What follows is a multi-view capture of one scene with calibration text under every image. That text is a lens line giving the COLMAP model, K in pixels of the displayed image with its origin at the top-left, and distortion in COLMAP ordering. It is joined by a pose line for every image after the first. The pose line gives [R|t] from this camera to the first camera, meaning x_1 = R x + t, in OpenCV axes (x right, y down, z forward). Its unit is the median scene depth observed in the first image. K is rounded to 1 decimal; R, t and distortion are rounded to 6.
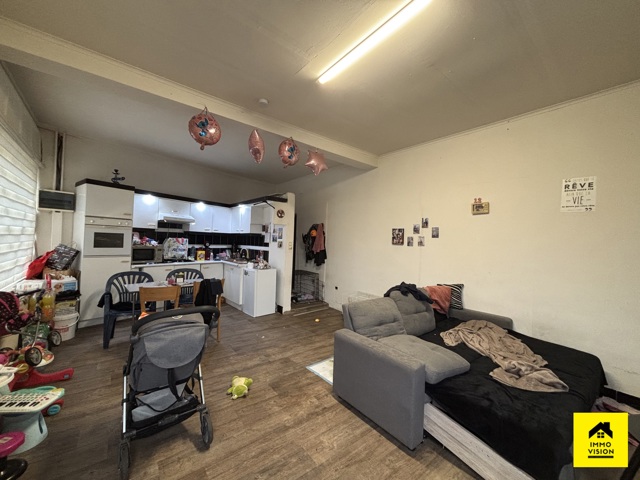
lens RADIAL K [[248.2, 0, 319.8], [0, 248.2, 238.9], [0, 0, 1]] dist [-0.001433, -0.000366]
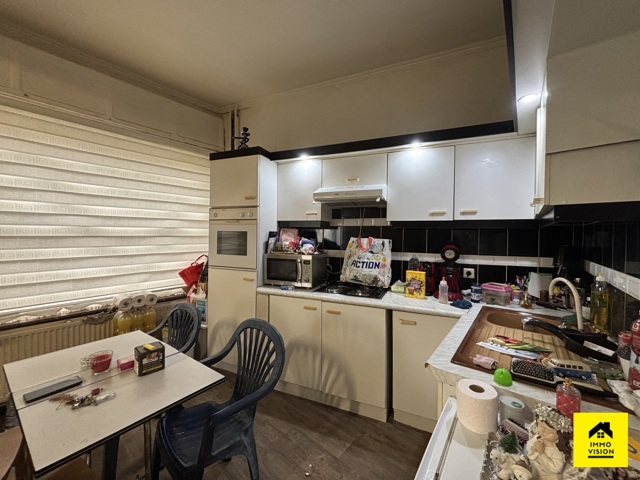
lens RADIAL K [[248.2, 0, 320.5], [0, 248.2, 240.8], [0, 0, 1]] dist [-0.001433, -0.000366]
pose [[0.186735, -0.010092, -0.982359, -0.147677], [0.005638, 0.999942, -0.009201, 0.005923], [0.982394, -0.003820, 0.186781, 0.852004]]
